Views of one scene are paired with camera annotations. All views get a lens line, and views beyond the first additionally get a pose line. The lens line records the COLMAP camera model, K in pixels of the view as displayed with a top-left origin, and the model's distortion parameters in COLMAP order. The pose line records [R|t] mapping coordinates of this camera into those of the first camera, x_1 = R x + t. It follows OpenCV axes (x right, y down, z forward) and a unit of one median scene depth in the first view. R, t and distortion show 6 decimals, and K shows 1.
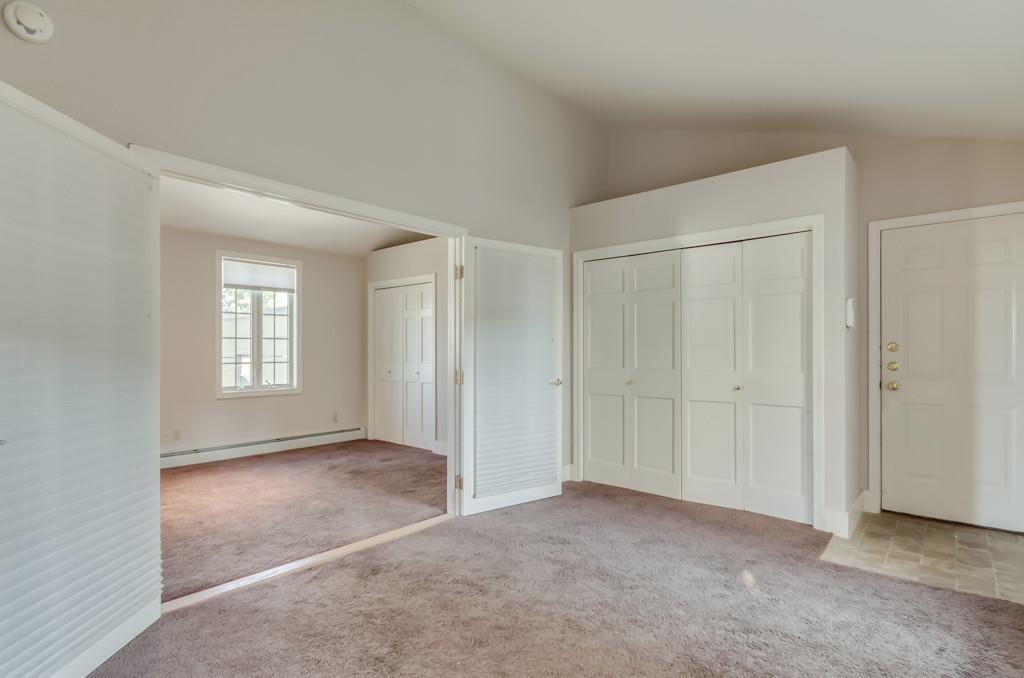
lens RADIAL K [[524.3, 0, 511.5], [0, 524.3, 361.5], [0, 0, 1]] dist [-0.000875, -0.000482]
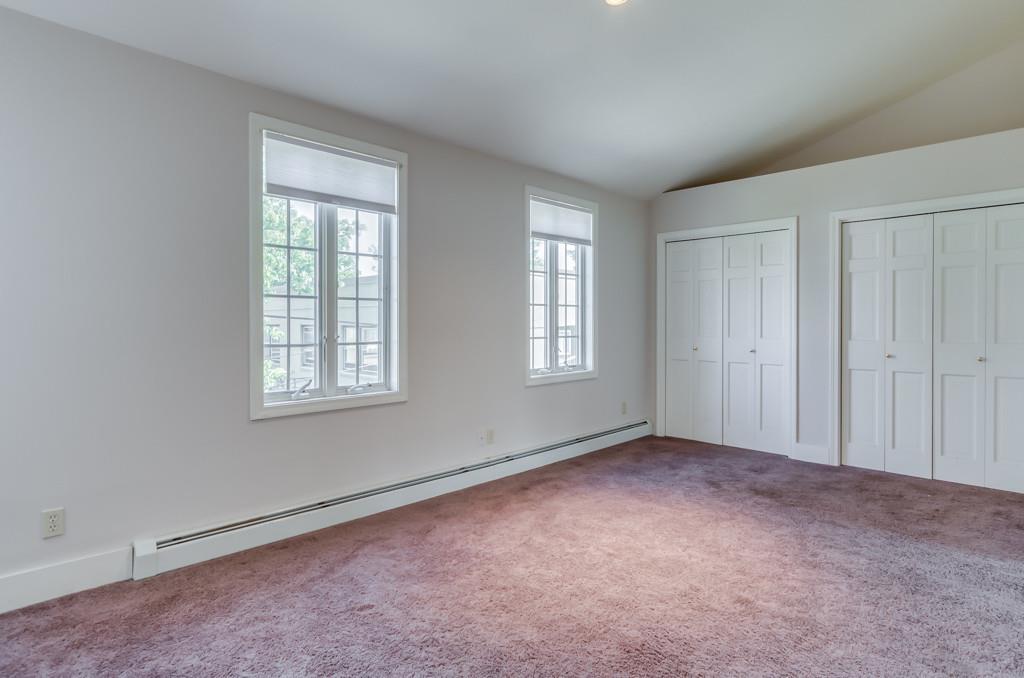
lens RADIAL K [[537.8, 0, 512.0], [0, 537.8, 339.0], [0, 0, 1]] dist [-0.000927, -0.000146]
pose [[0.998888, -0.001749, -0.047108, -0.321580], [0.002122, 0.999967, 0.007880, -0.001191], [0.047092, -0.007971, 0.998859, 0.140230]]
